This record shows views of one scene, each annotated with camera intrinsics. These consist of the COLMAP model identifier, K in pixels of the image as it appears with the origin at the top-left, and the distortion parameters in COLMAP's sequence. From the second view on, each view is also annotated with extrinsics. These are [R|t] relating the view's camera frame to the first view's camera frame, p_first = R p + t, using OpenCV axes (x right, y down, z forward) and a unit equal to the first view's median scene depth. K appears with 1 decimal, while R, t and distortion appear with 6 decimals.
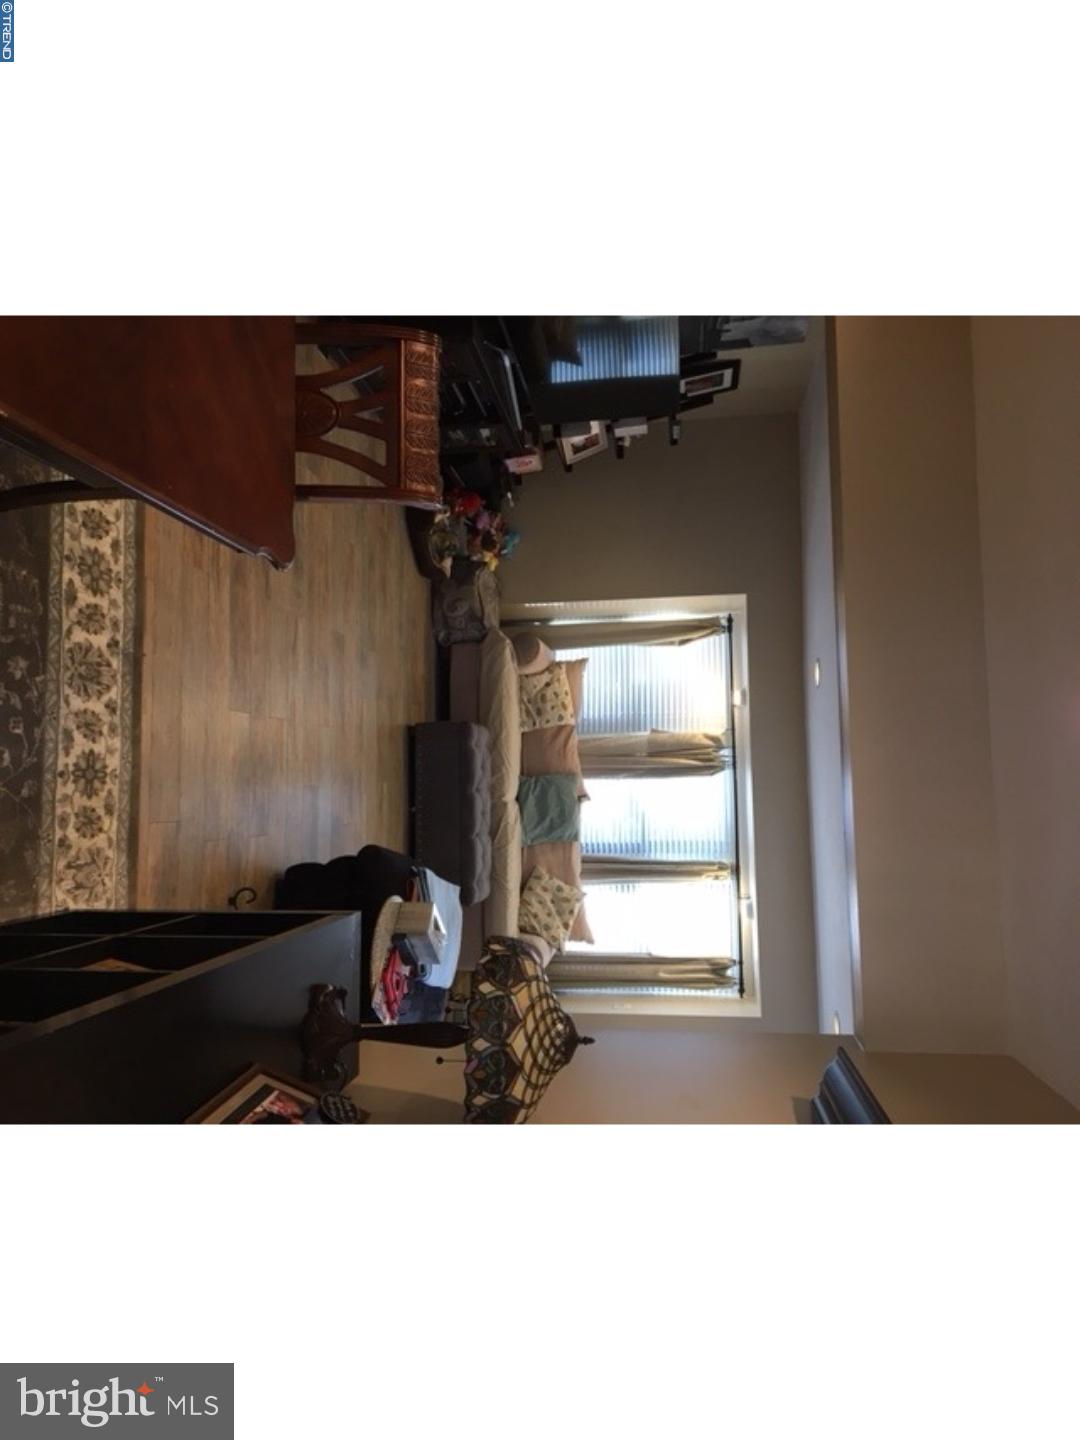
lens RADIAL K [[908.7, 0, 540.0], [0, 908.7, 720.0], [0, 0, 1]] dist [0.095955, -0.125778]
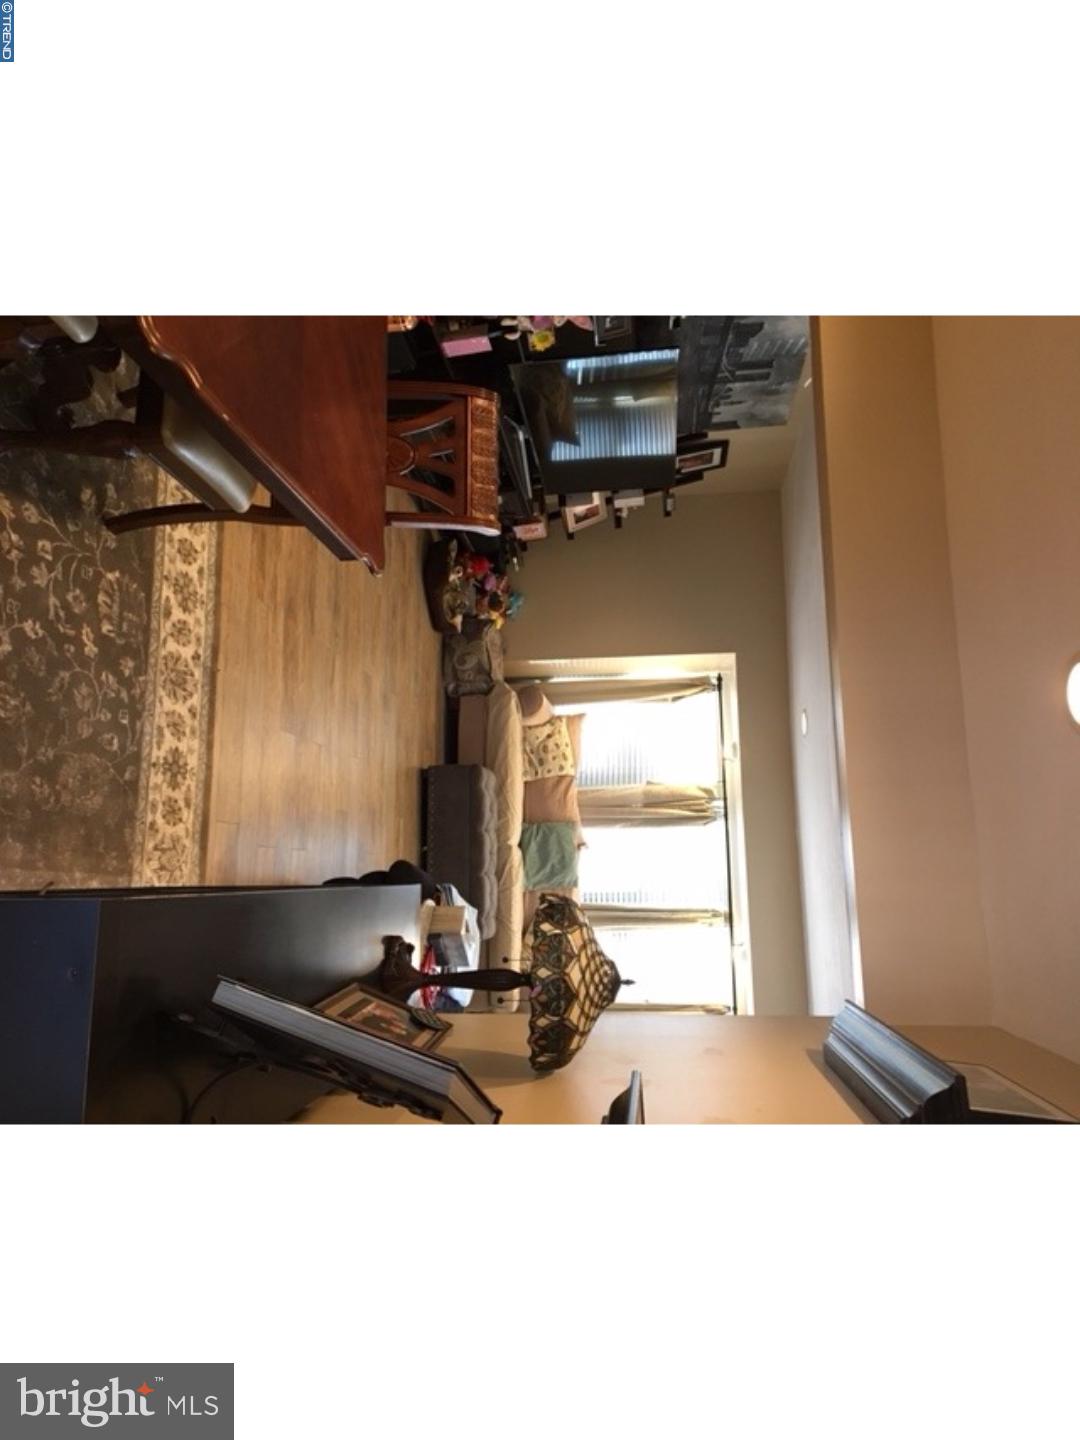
lens RADIAL K [[908.7, 0, 540.0], [0, 908.7, 720.0], [0, 0, 1]] dist [0.095955, -0.125778]
pose [[0.999688, 0.008210, 0.023601, -0.044781], [-0.006014, 0.995776, -0.091623, 0.063566], [-0.024253, 0.091452, 0.995514, -0.083319]]
